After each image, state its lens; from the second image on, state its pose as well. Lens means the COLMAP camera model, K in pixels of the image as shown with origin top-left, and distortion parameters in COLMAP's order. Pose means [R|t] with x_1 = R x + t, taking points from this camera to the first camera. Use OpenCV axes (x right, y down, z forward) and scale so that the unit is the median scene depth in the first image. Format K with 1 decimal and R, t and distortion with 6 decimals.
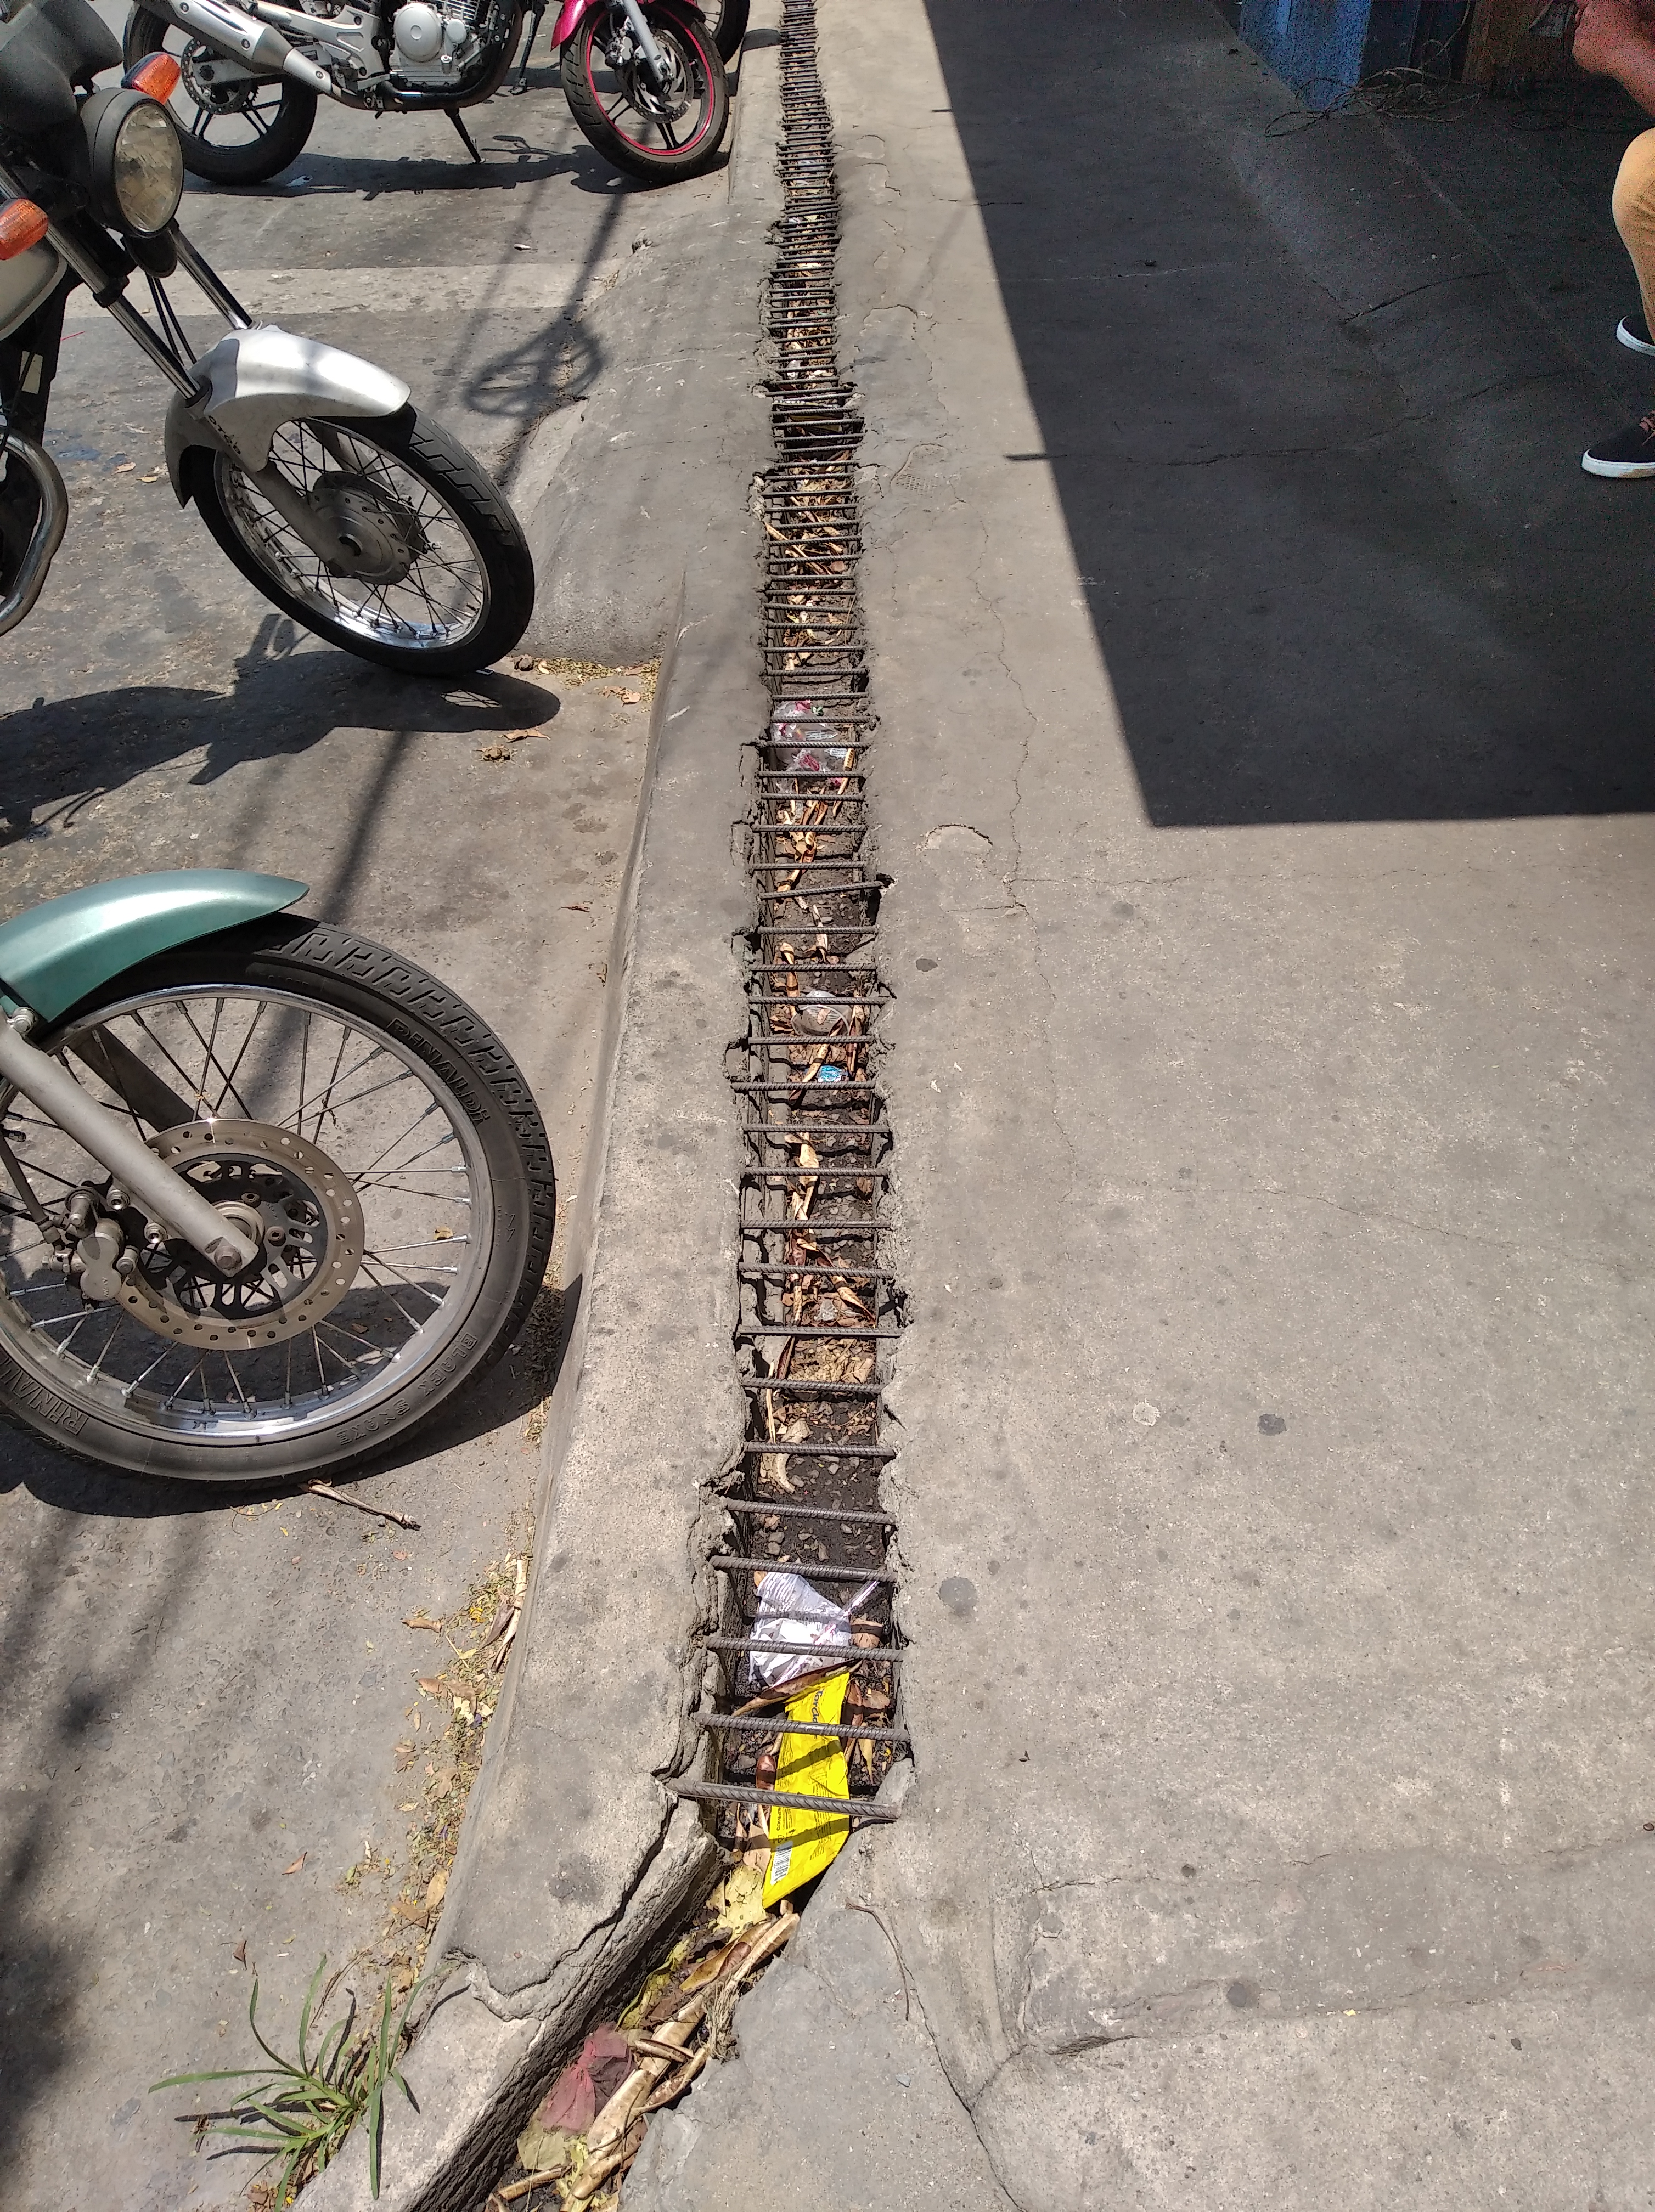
lens RADIAL K [[1684.4, 0, 805.8], [0, 1684.4, 1093.8], [0, 0, 1]] dist [0.036841, -0.061584]
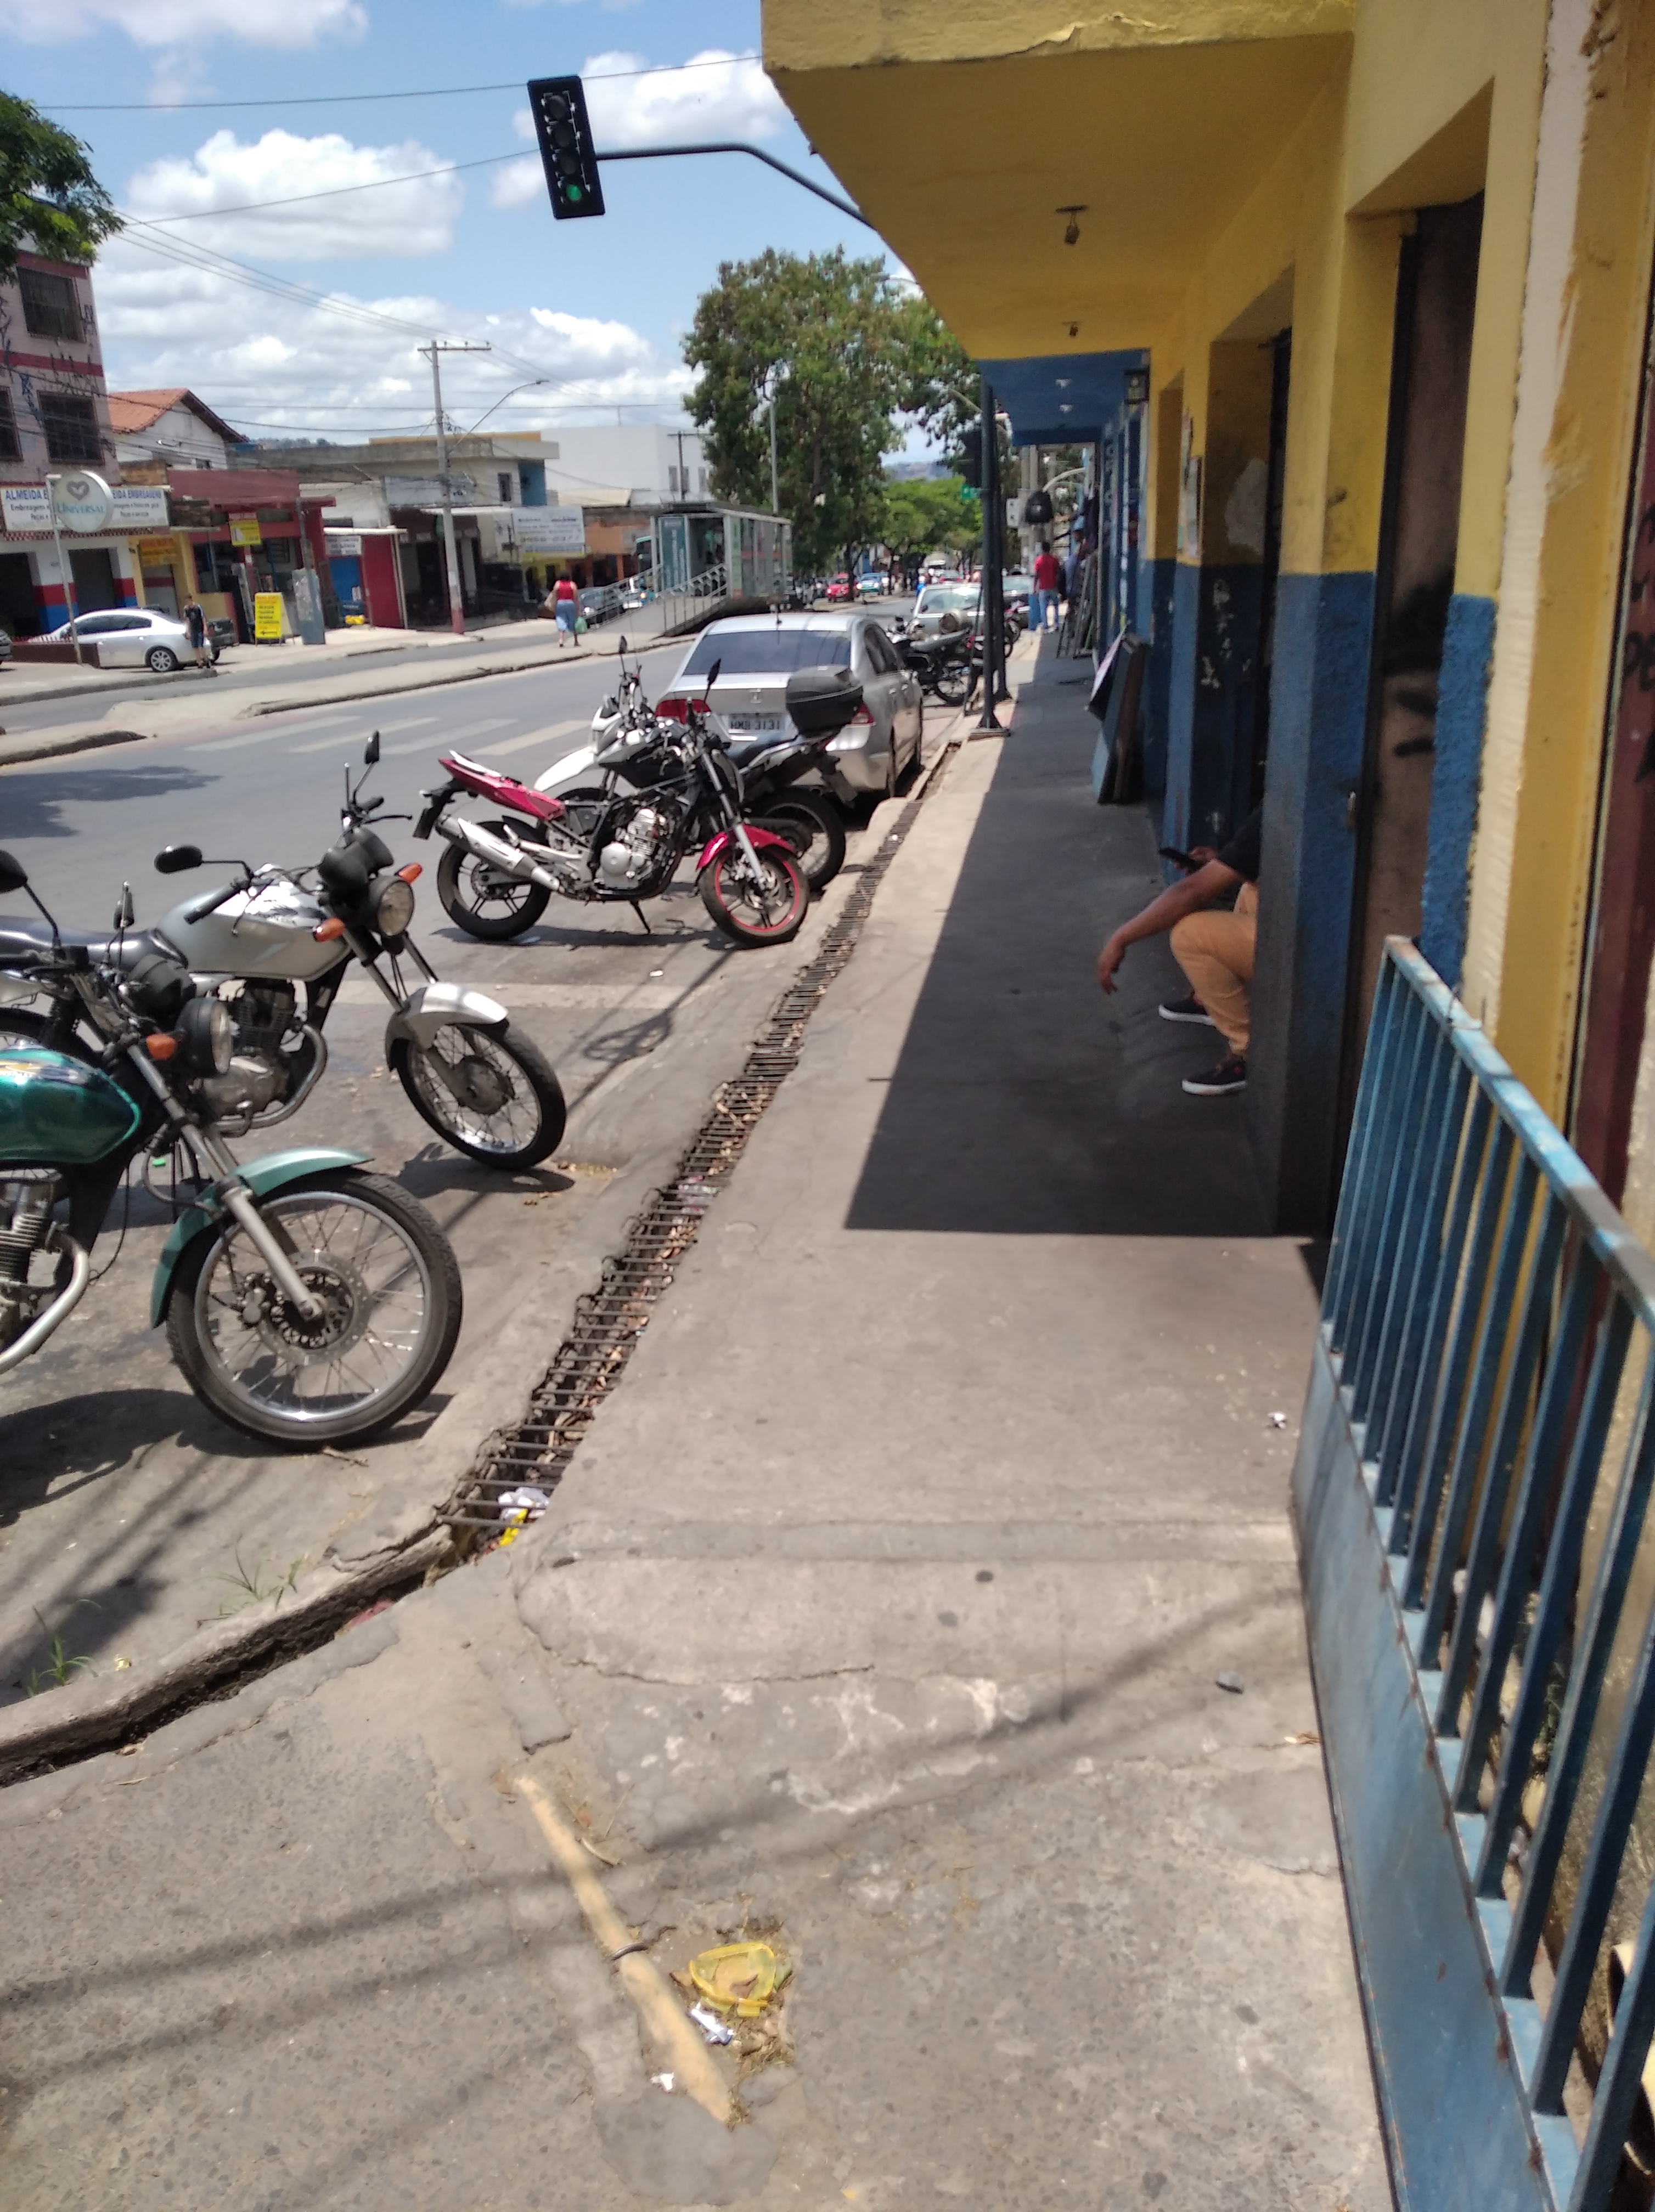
lens RADIAL K [[1684.4, 0, 828.4], [0, 1684.4, 1082.9], [0, 0, 1]] dist [0.036841, -0.061584]
pose [[0.990144, 0.037953, -0.134816, 0.451929], [-0.091222, 0.905166, -0.415155, 0.490773], [0.106274, 0.423361, 0.899706, -0.767863]]
